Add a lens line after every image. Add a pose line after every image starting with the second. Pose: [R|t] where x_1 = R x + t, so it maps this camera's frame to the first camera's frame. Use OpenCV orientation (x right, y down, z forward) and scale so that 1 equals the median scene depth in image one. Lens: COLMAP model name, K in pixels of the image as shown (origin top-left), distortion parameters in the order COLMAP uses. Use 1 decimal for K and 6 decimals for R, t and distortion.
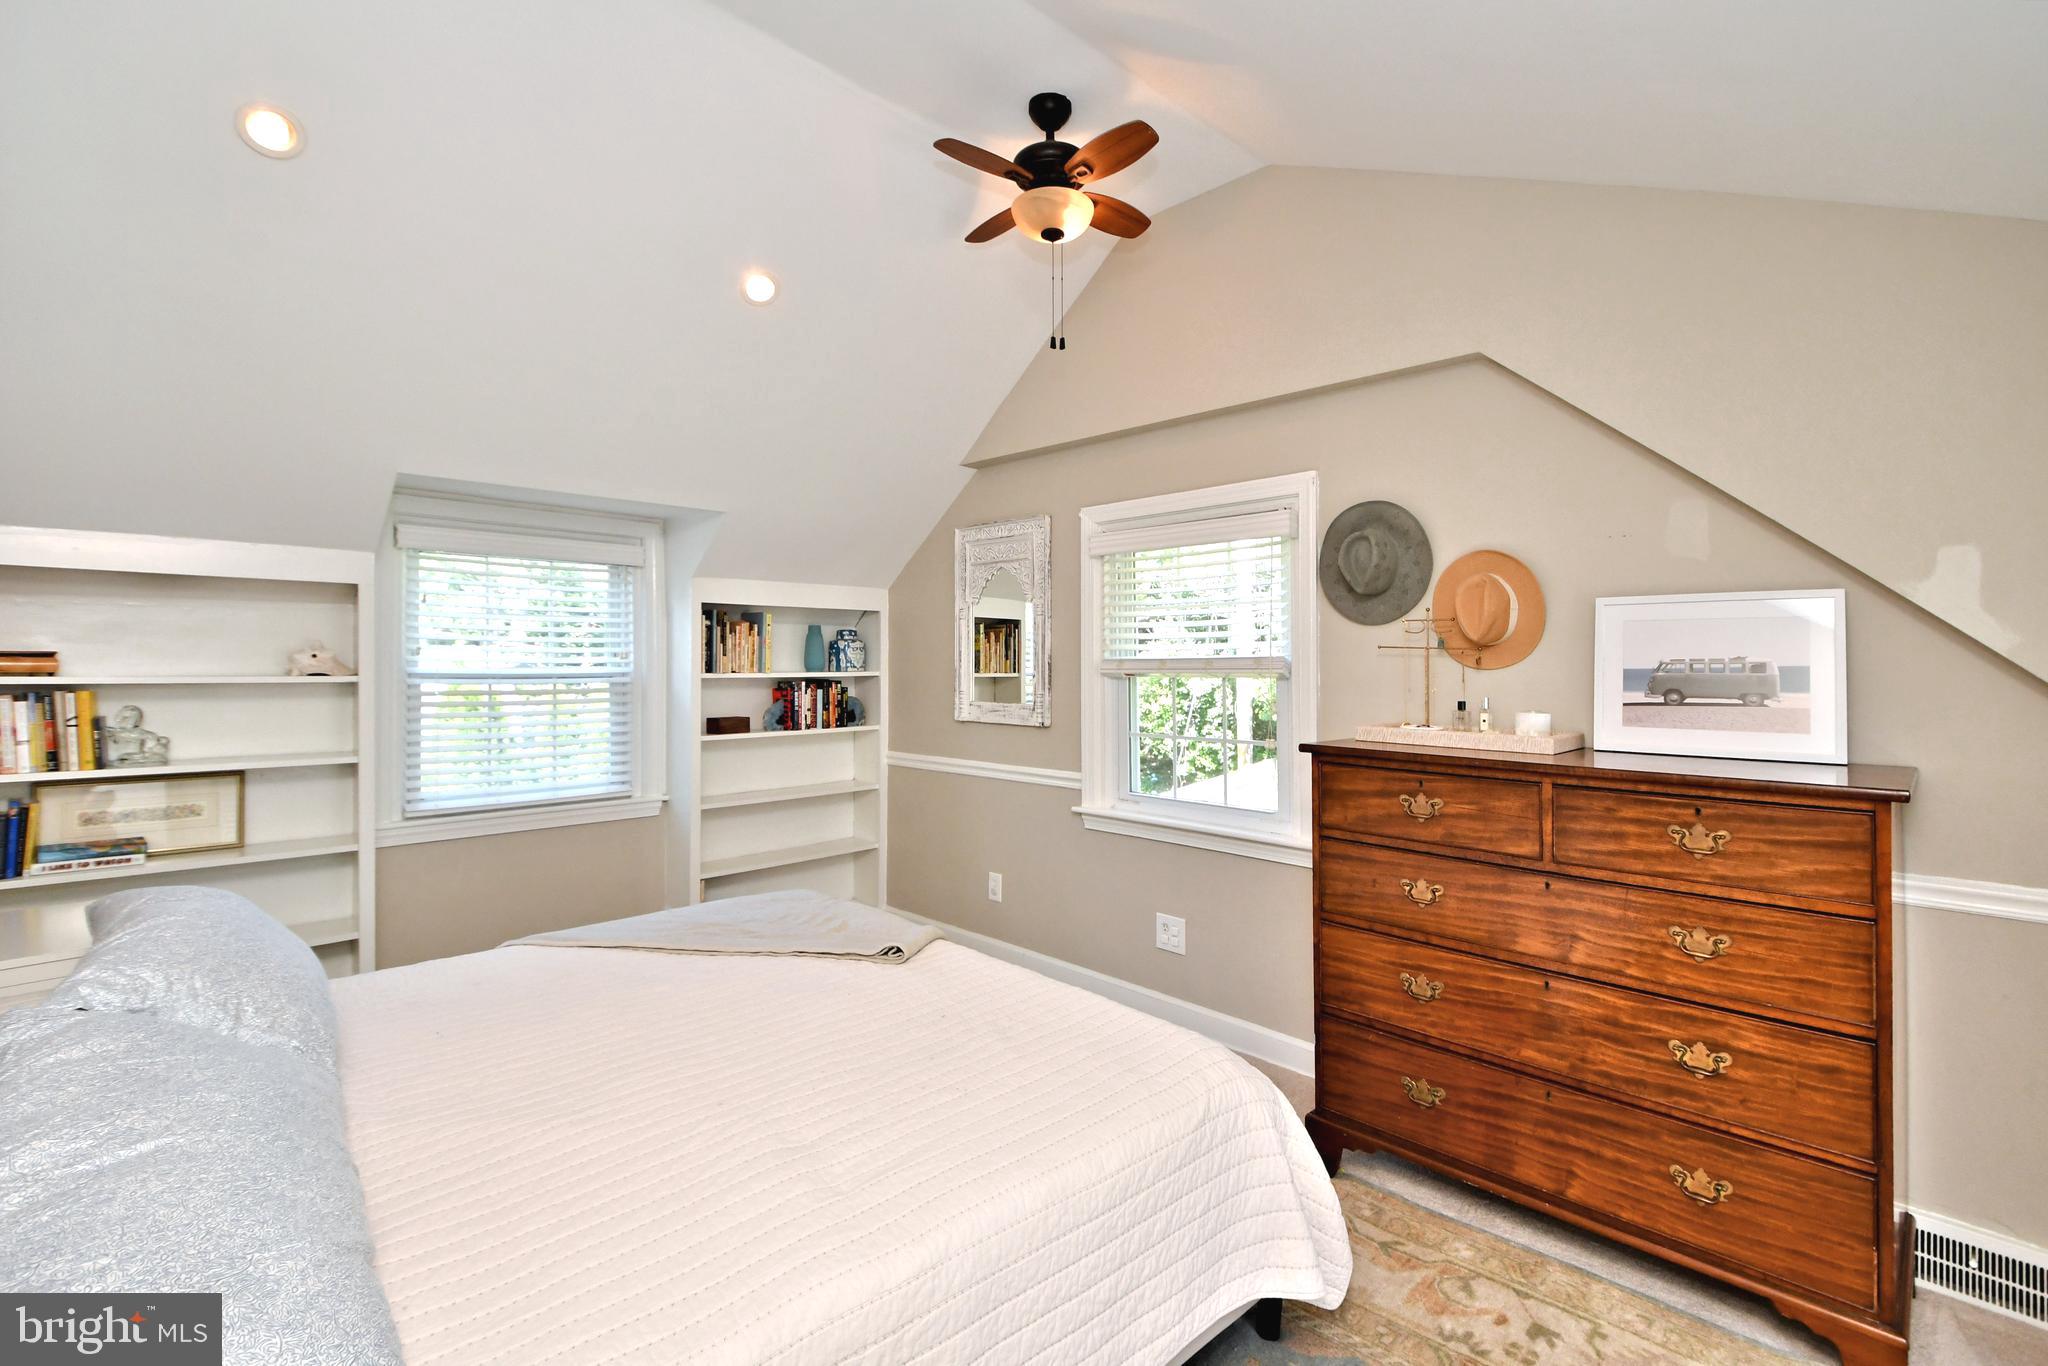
lens RADIAL K [[896.6, 0, 1022.3], [0, 896.6, 664.2], [0, 0, 1]] dist [0.019645, -0.004155]
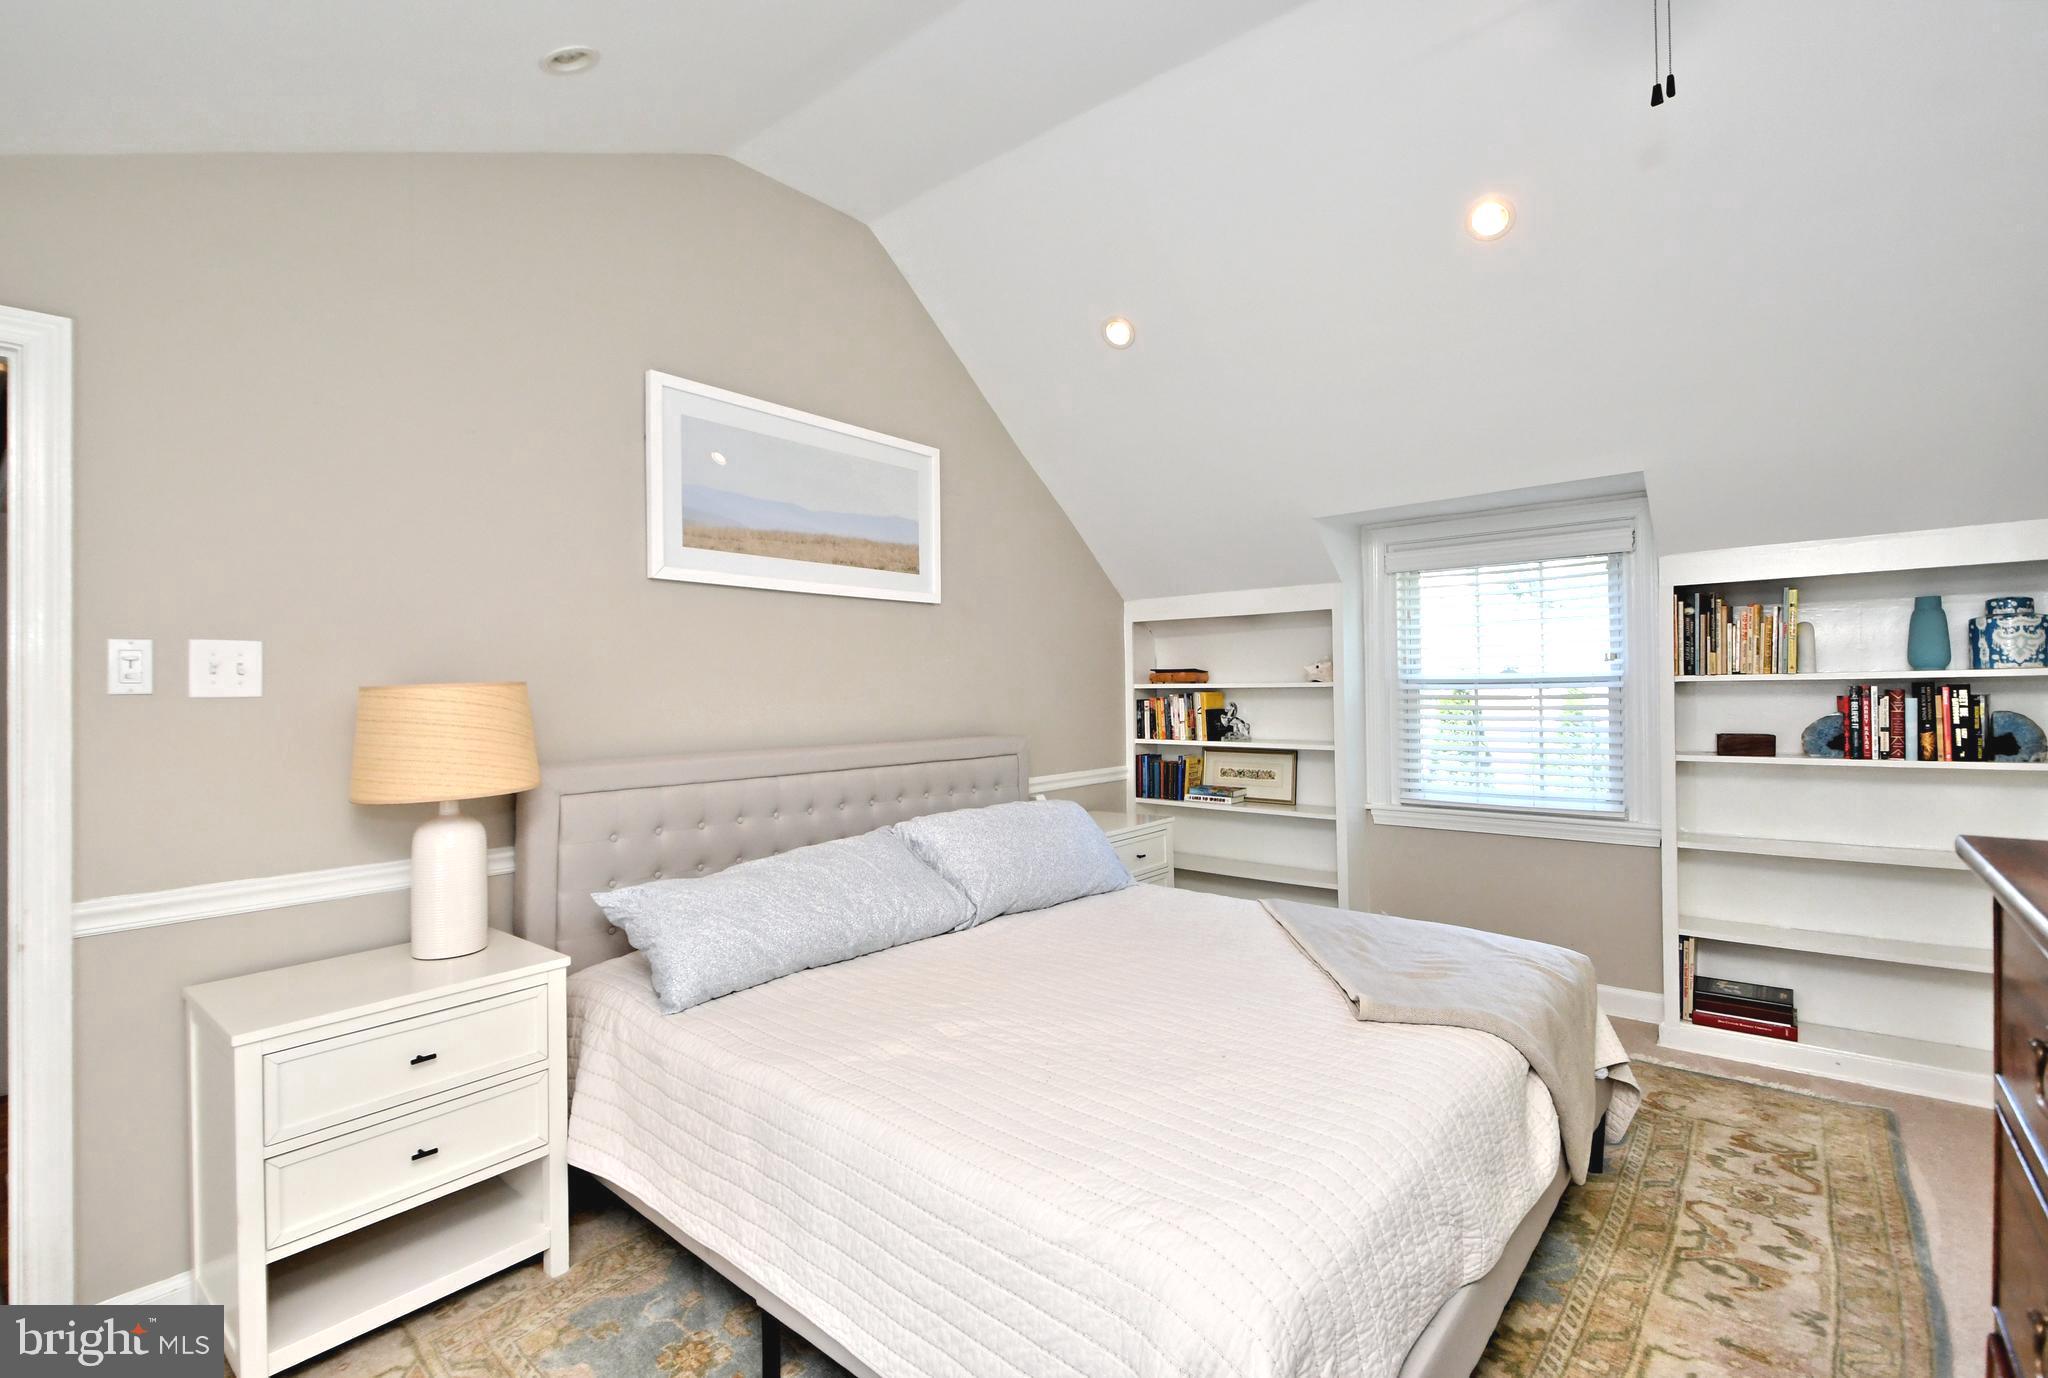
lens RADIAL K [[892.1, 0, 1019.6], [0, 892.1, 695.3], [0, 0, 1]] dist [0.029463, -0.000356]
pose [[0.130938, 0.006933, -0.991366, 0.422691], [0.018199, 0.999790, 0.009395, 0.011296], [0.991224, -0.019272, 0.130784, 0.379759]]
